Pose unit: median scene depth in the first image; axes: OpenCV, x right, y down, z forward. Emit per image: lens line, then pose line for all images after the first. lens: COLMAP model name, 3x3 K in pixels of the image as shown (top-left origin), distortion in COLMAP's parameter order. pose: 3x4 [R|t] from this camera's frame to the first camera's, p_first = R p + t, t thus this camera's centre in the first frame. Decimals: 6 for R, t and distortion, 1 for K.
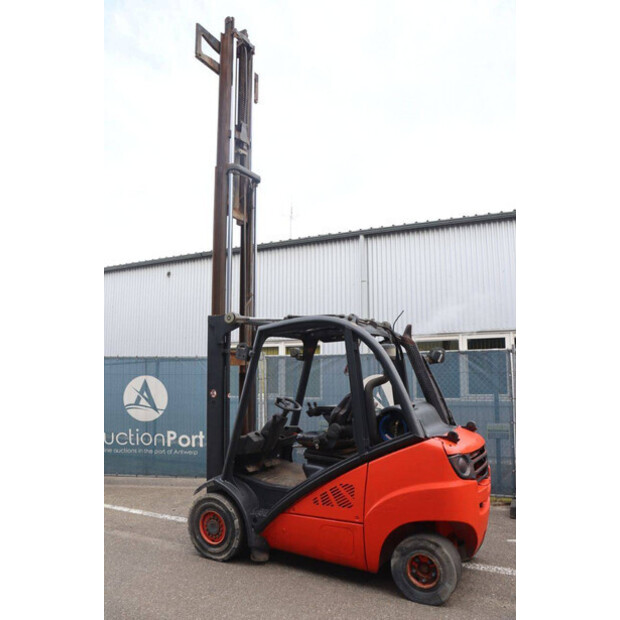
lens RADIAL K [[506.0, 0, 301.9], [0, 506.0, 321.0], [0, 0, 1]] dist [-0.132083, 0.080038]
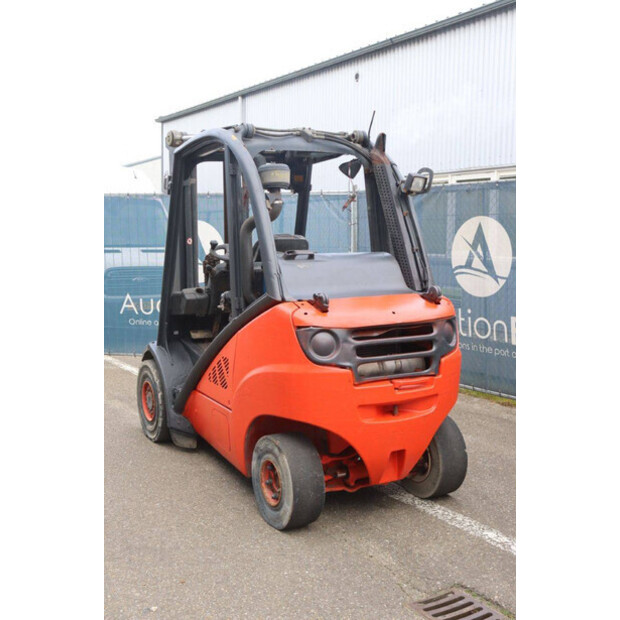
lens RADIAL K [[773.6, 0, 310.4], [0, 773.6, 309.9], [0, 0, 1]] dist [-0.016282, 0.000000]
pose [[0.850921, 0.058512, -0.522025, 0.708875], [0.054809, 0.978463, 0.199013, 0.028053], [0.522427, -0.197956, 0.829388, 0.102543]]
